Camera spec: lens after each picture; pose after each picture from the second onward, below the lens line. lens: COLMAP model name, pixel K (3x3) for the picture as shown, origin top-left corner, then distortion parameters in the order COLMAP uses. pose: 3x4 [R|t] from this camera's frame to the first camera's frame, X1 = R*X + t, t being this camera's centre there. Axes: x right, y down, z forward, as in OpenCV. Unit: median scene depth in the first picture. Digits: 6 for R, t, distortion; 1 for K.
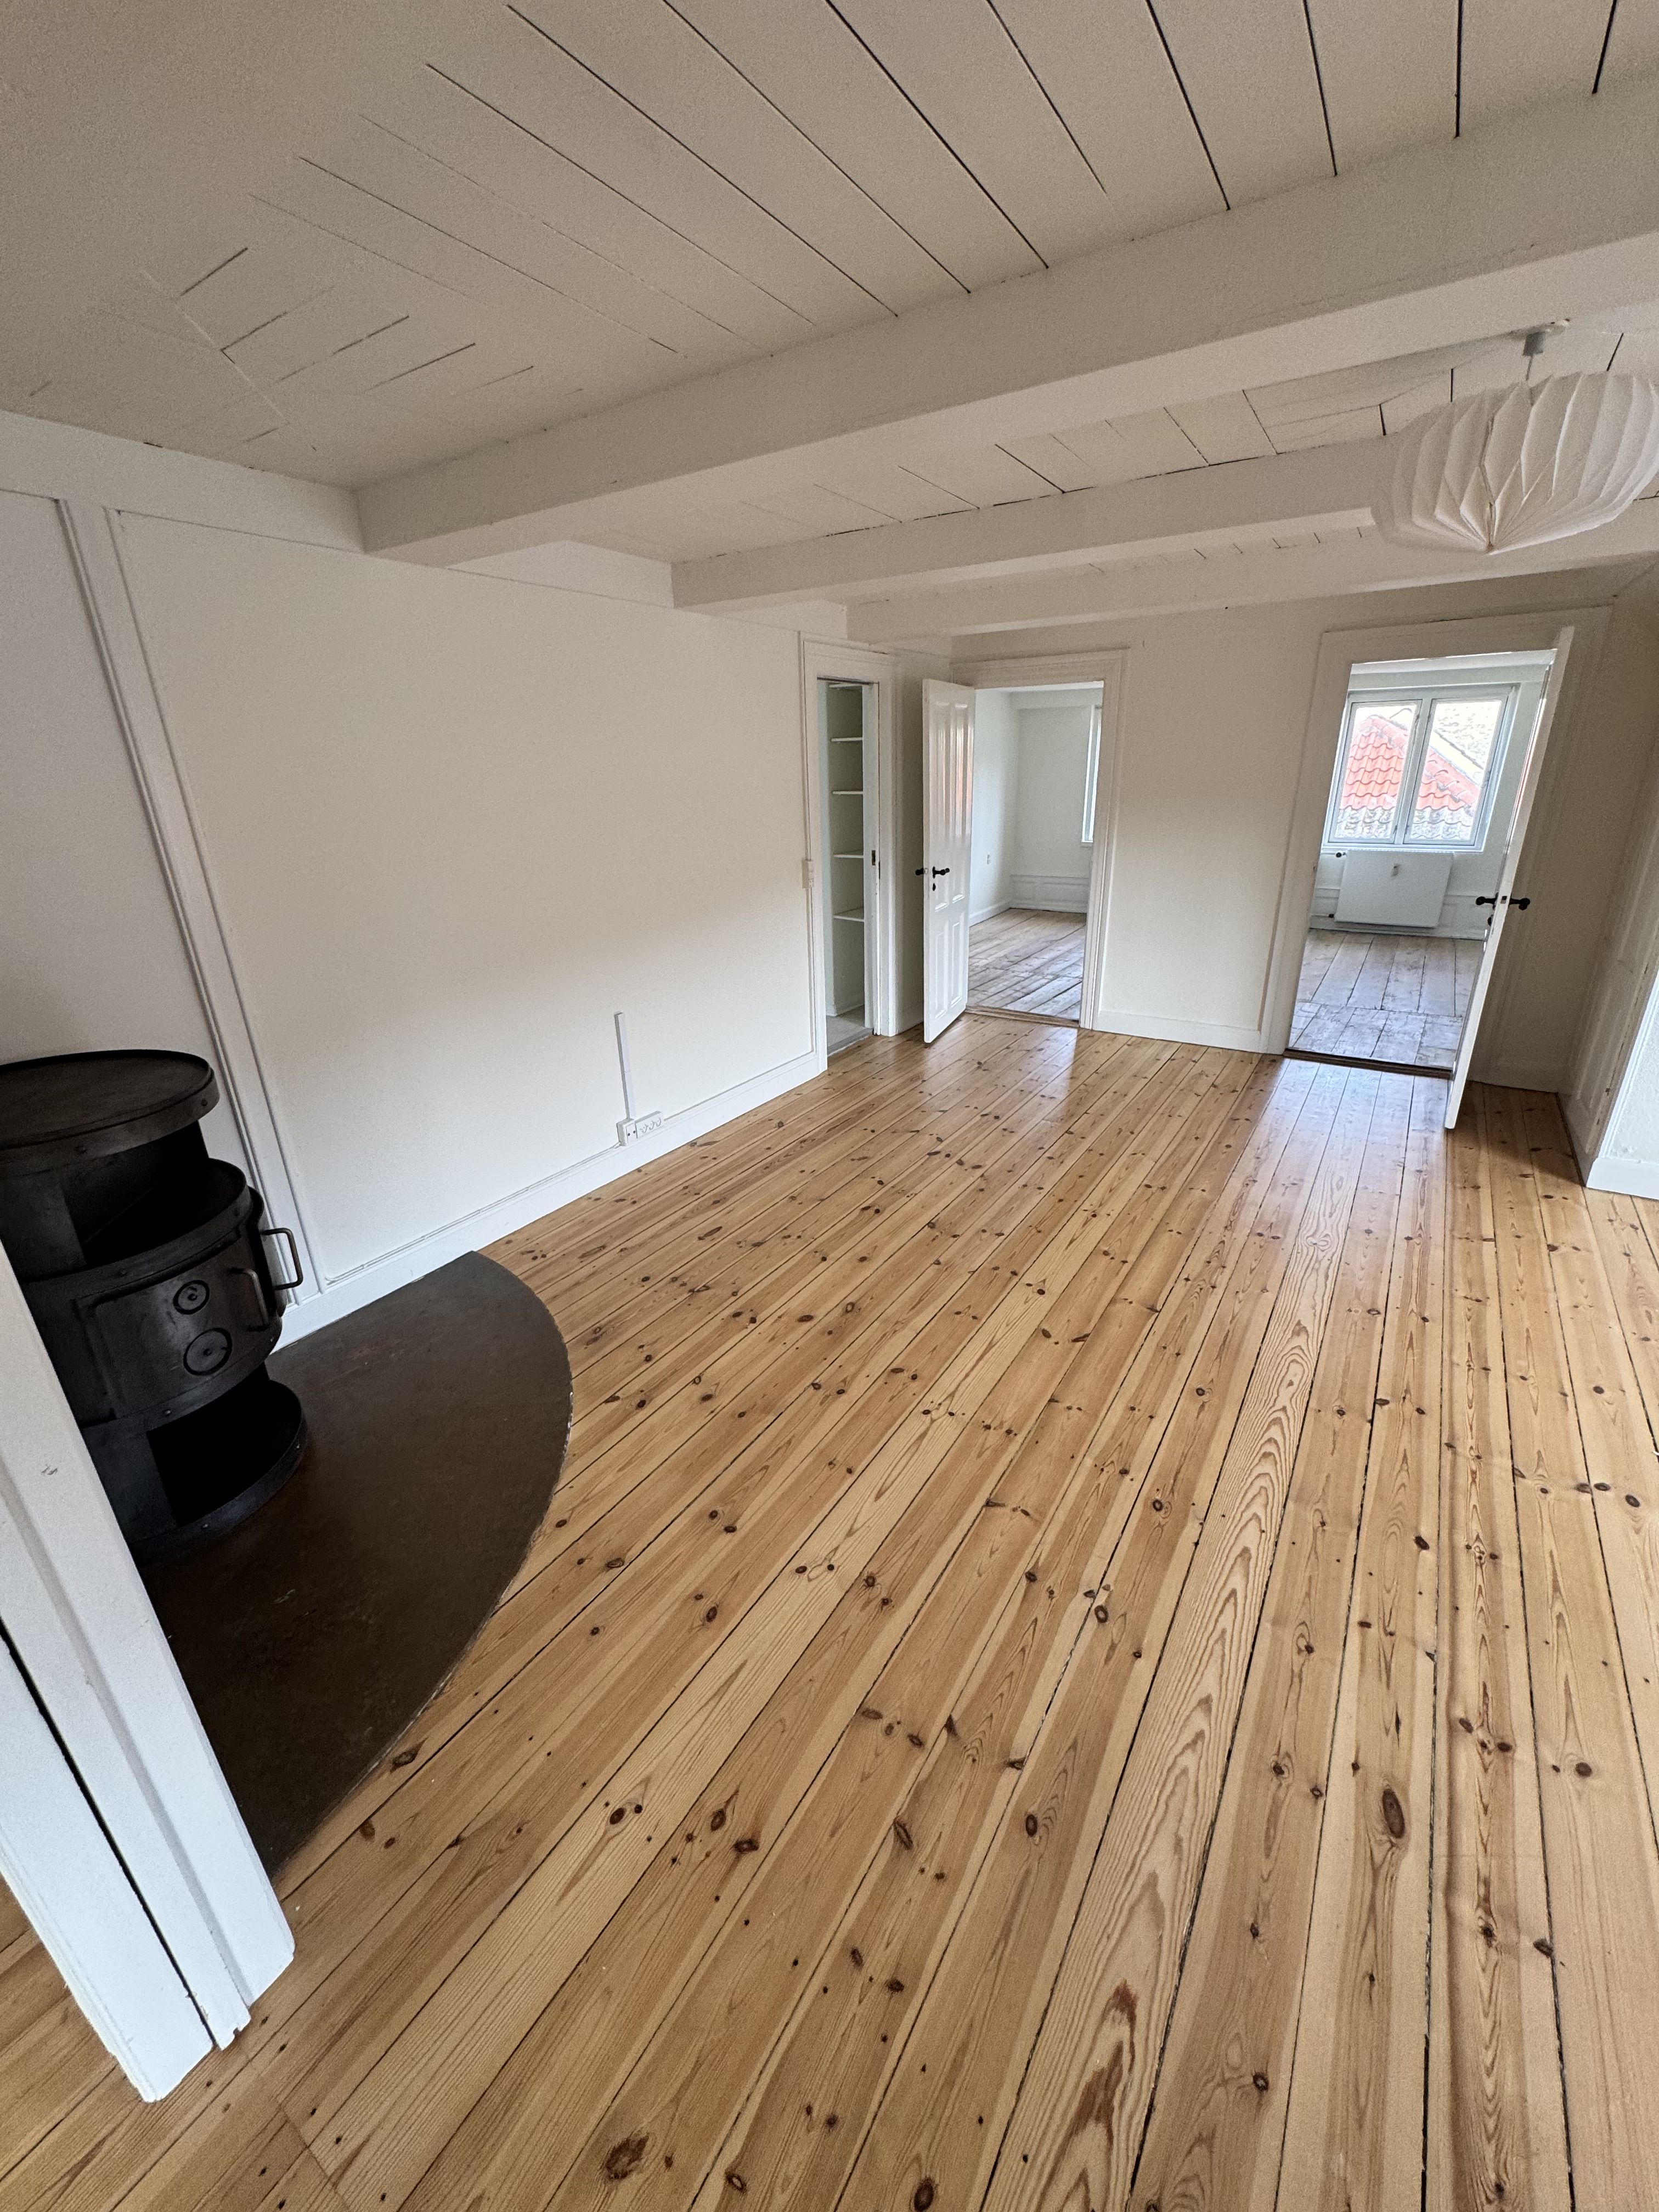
lens RADIAL K [[878.2, 0, 839.4], [0, 878.2, 1107.7], [0, 0, 1]] dist [-0.002020, 0.000691]
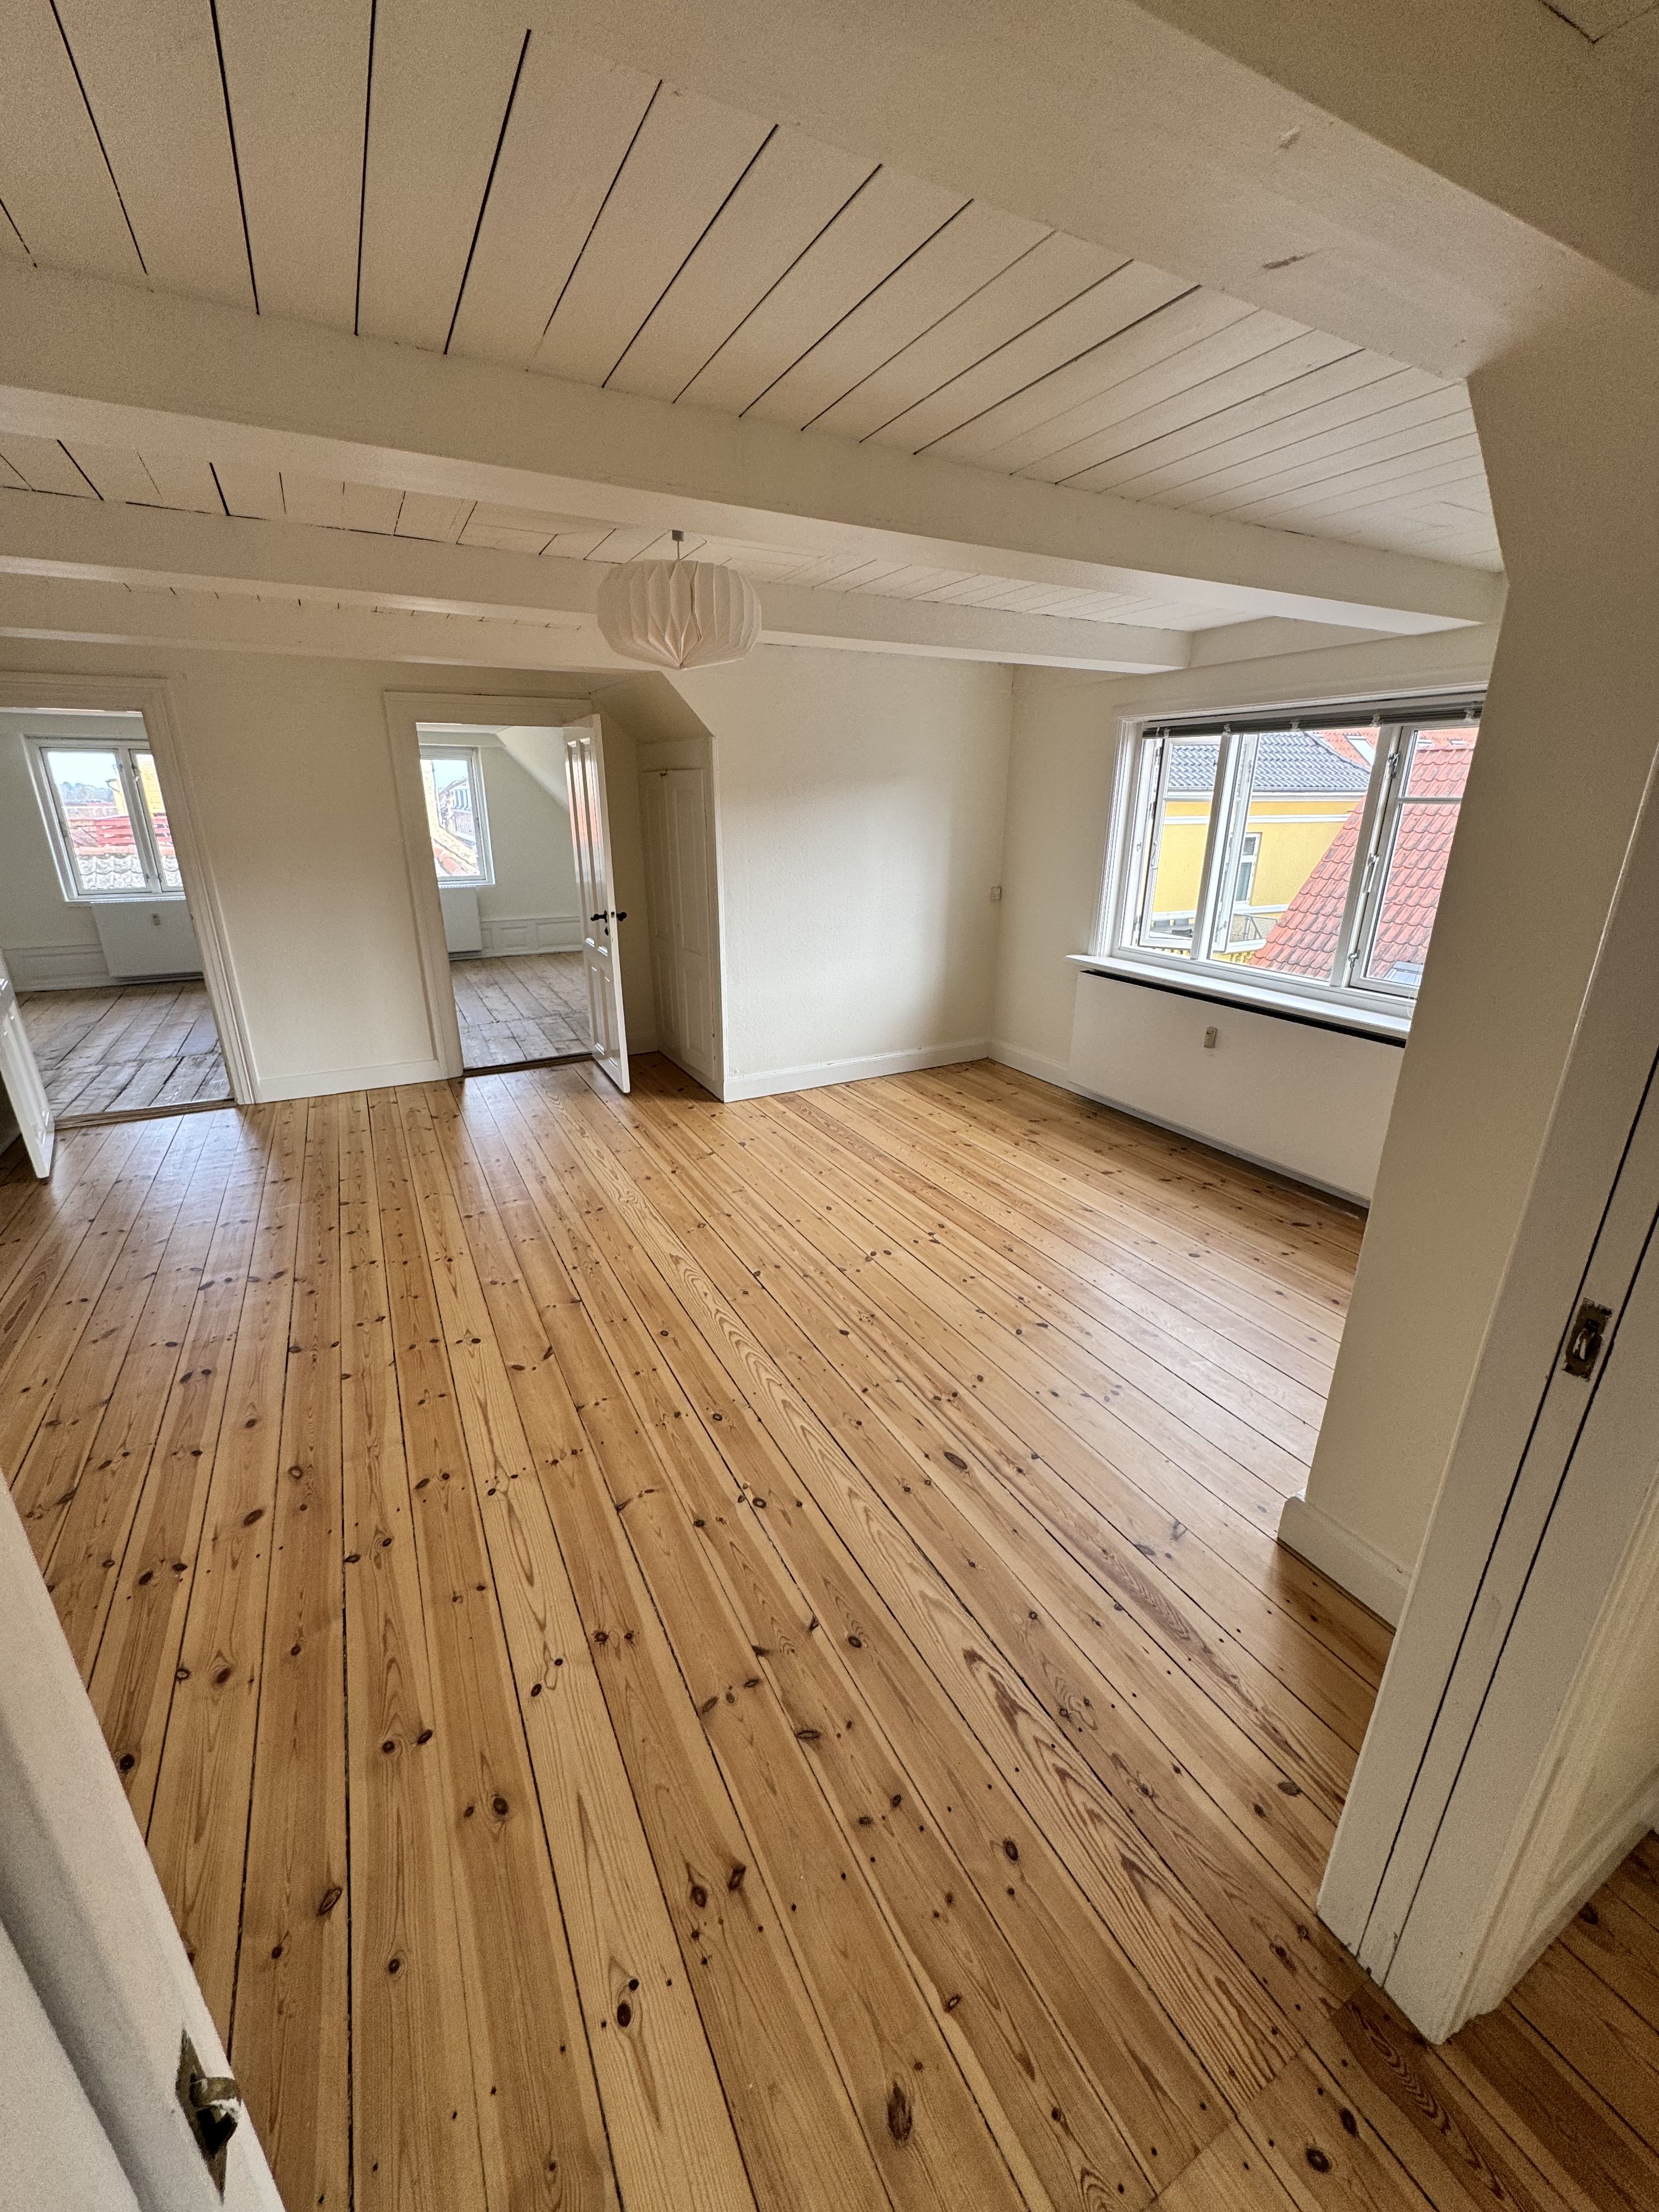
lens RADIAL K [[878.2, 0, 830.2], [0, 878.2, 1104.1], [0, 0, 1]] dist [-0.002020, 0.000691]
pose [[0.480236, -0.264786, 0.836219, -0.424329], [0.306855, 0.943823, 0.122634, -0.047902], [-0.821714, 0.197704, 0.534509, 0.136096]]
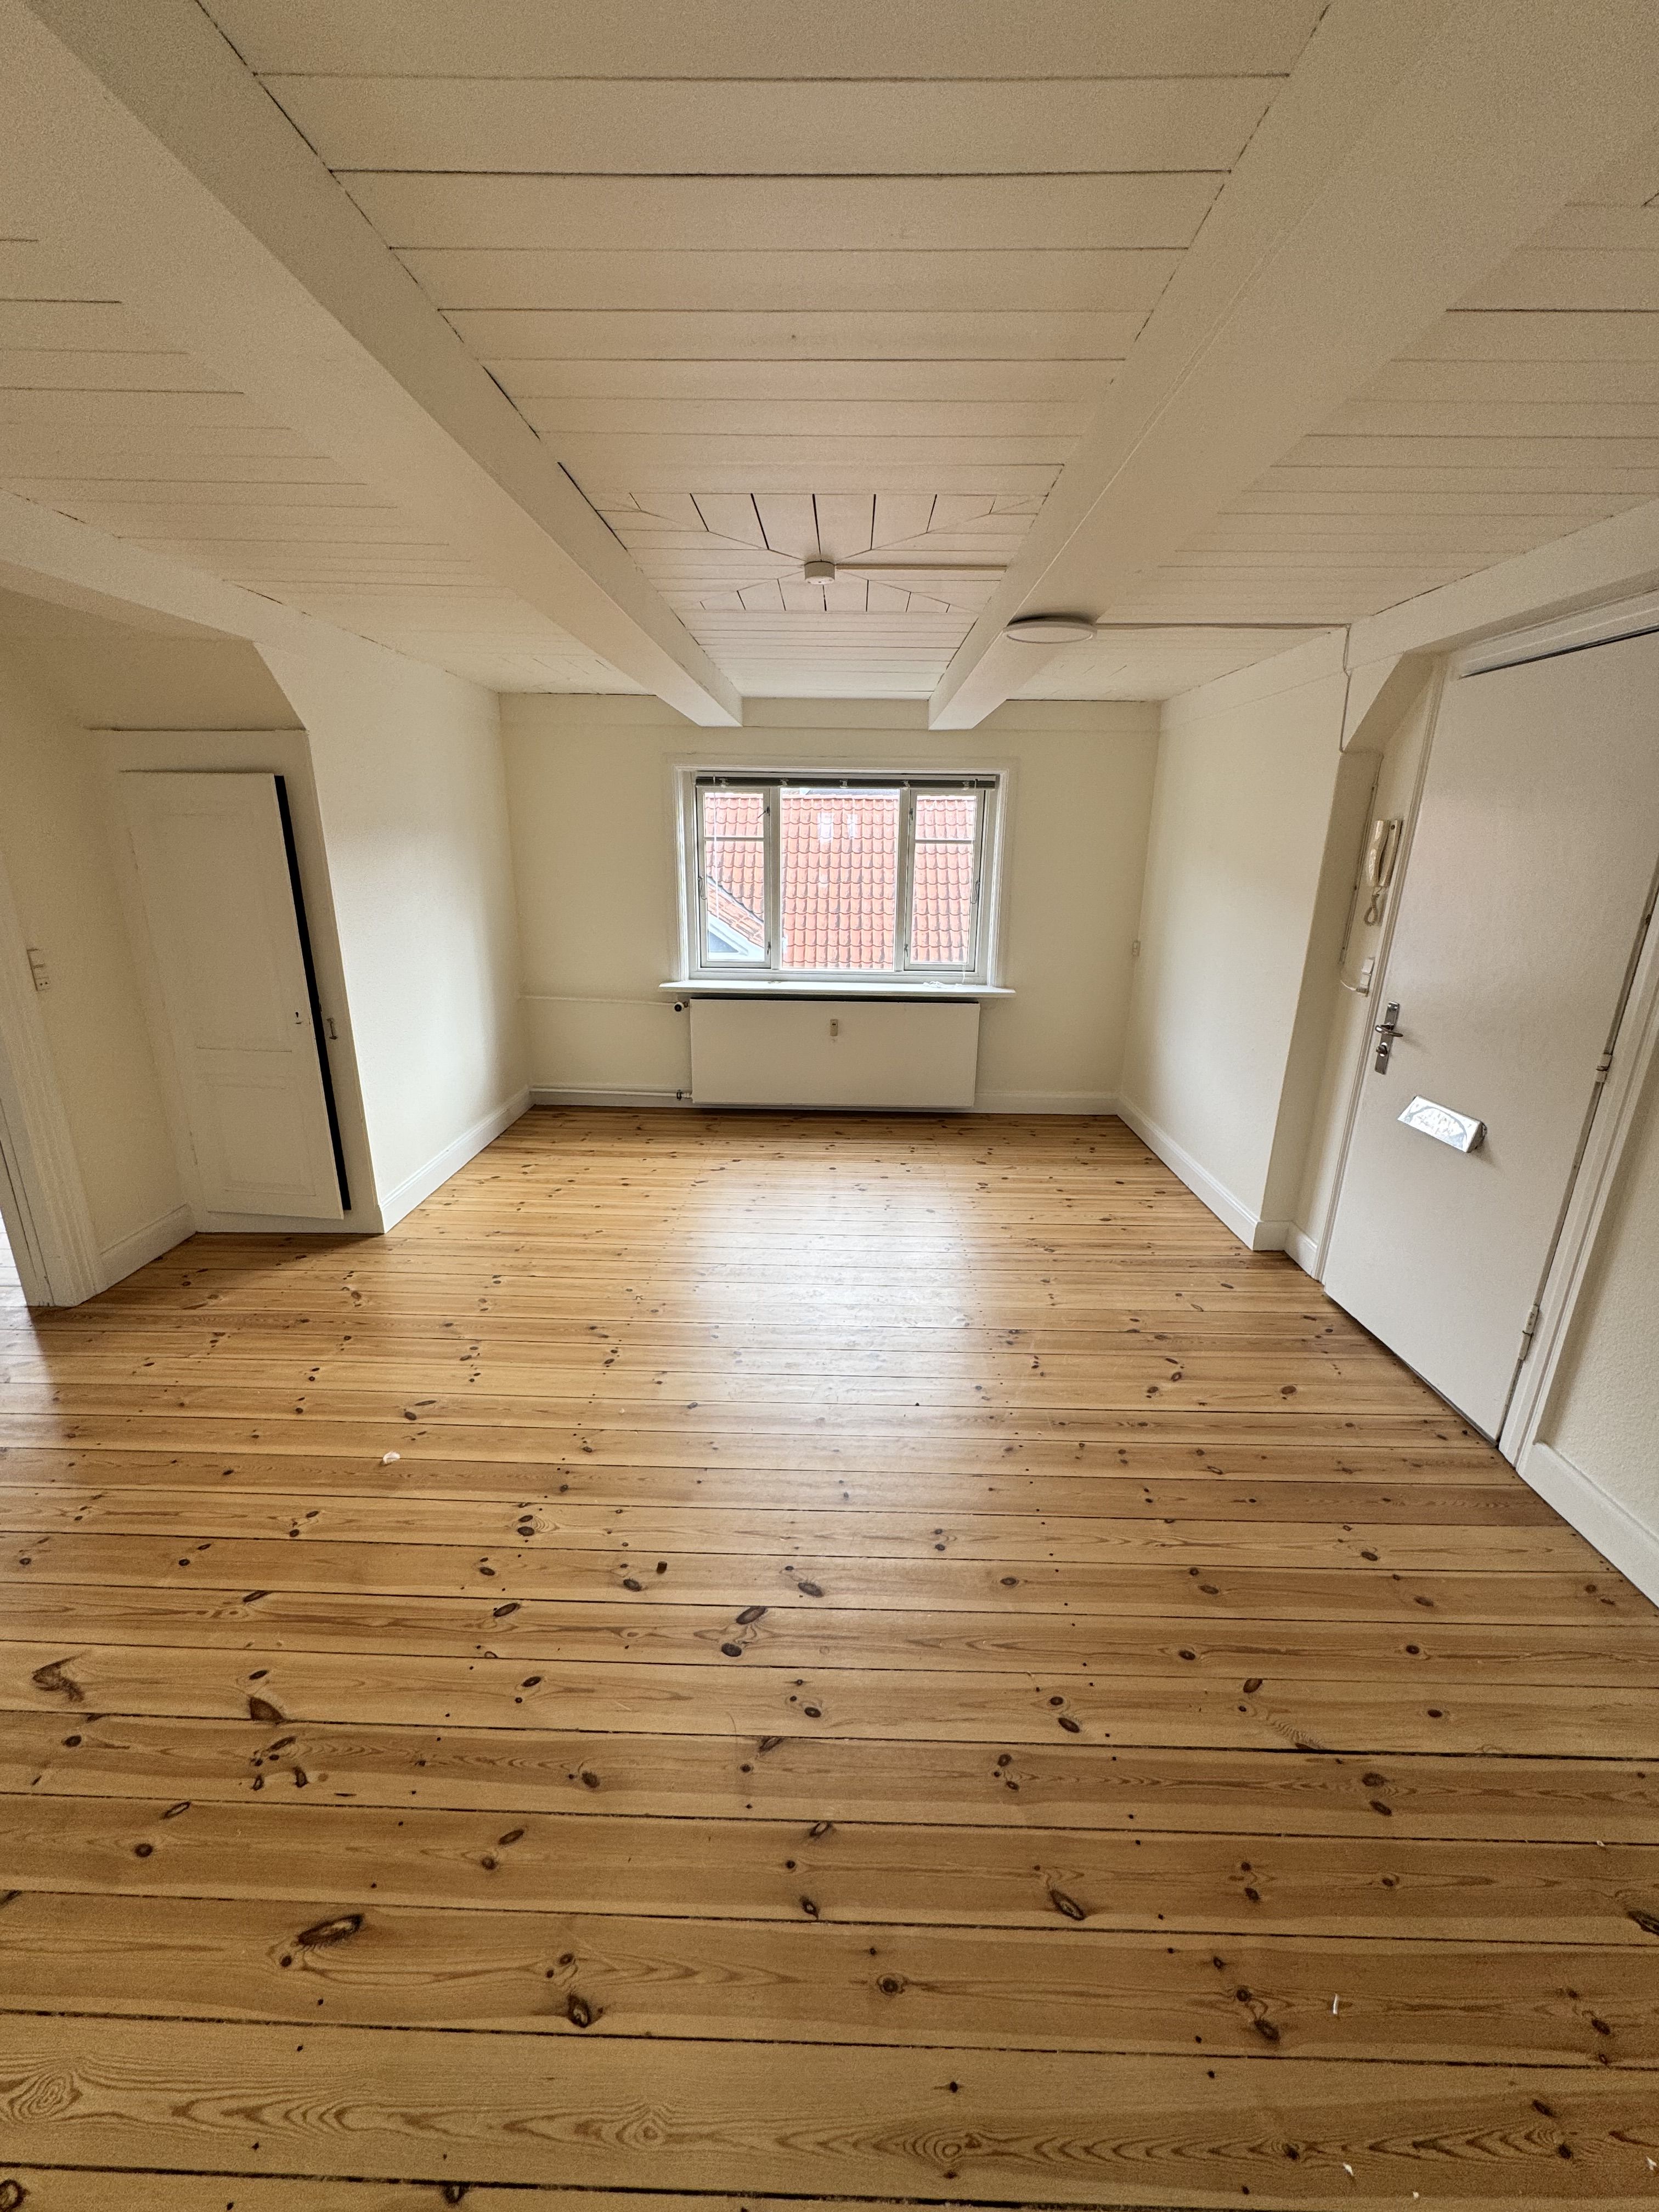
lens RADIAL K [[878.2, 0, 827.0], [0, 878.2, 1119.0], [0, 0, 1]] dist [-0.002020, 0.000691]
pose [[-0.523133, -0.243766, 0.816646, -0.402501], [0.301487, 0.843330, 0.444860, -0.532703], [-0.797143, 0.478929, -0.367681, 1.399663]]
